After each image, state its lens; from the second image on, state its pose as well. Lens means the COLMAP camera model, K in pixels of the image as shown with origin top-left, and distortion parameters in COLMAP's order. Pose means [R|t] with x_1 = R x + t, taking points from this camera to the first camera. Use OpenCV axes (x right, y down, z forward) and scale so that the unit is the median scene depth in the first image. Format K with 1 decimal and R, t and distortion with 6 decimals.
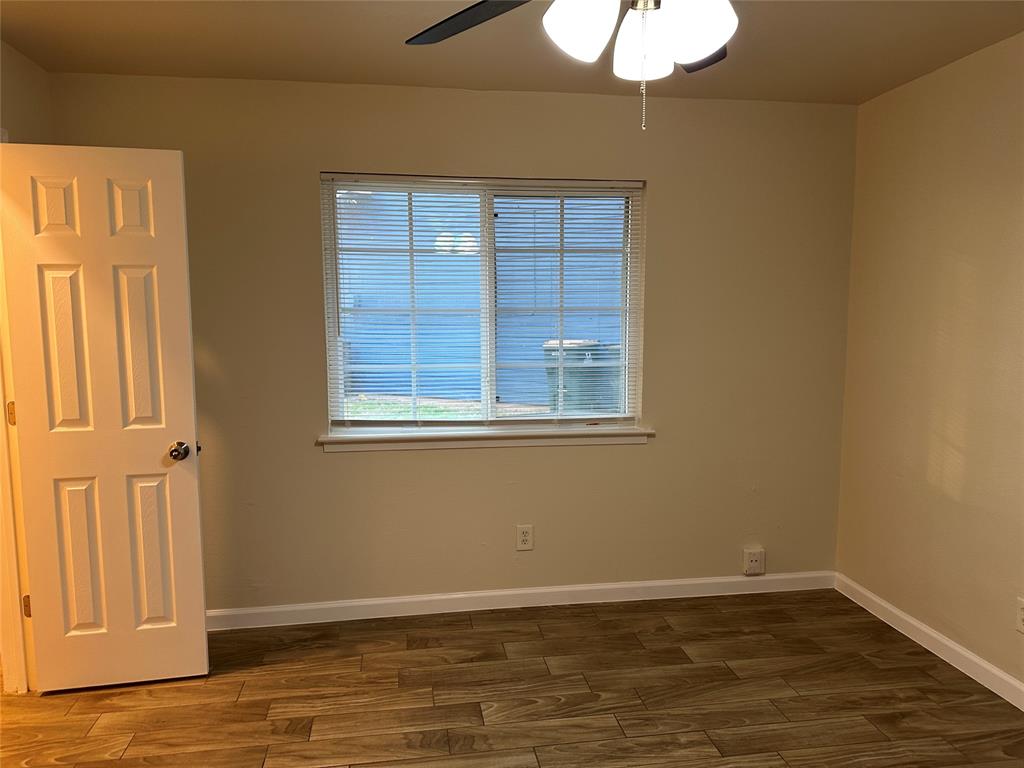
lens RADIAL K [[726.6, 0, 510.2], [0, 726.6, 387.6], [0, 0, 1]] dist [0.068662, -0.072213]
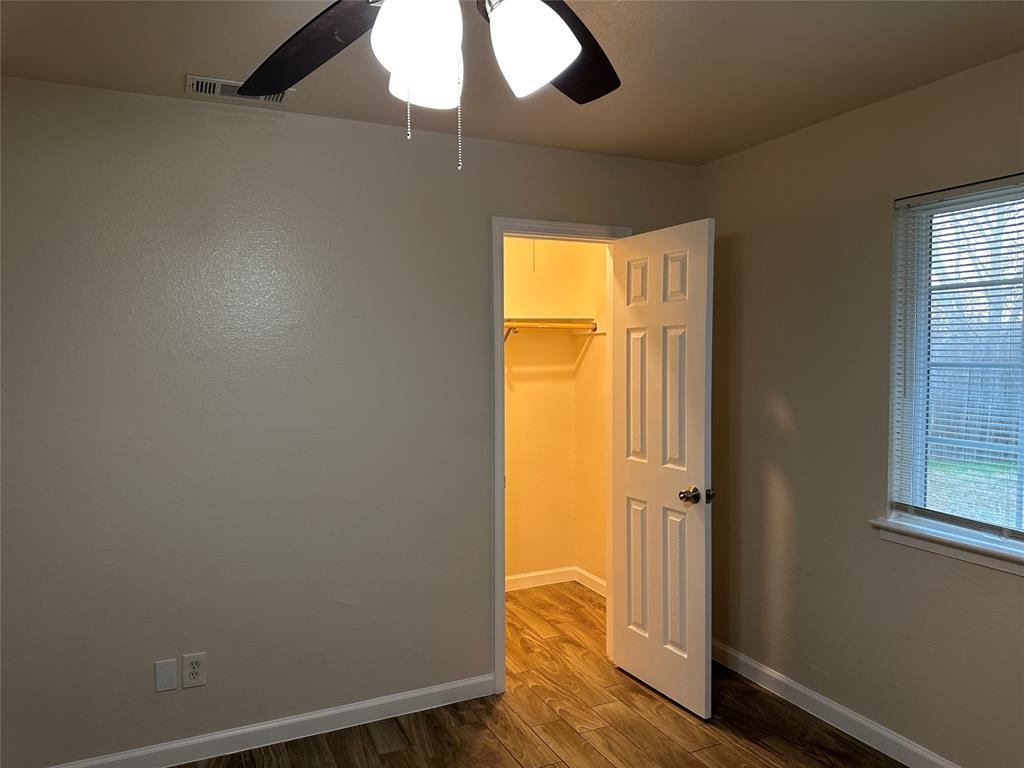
lens RADIAL K [[731.9, 0, 512.0], [0, 731.9, 384.0], [0, 0, 1]] dist [0.124264, -0.132863]
pose [[0.302345, 0.047975, -0.951990, 0.504004], [-0.102920, 0.994537, 0.017432, -0.068328], [0.947626, 0.092709, 0.305631, 0.406762]]
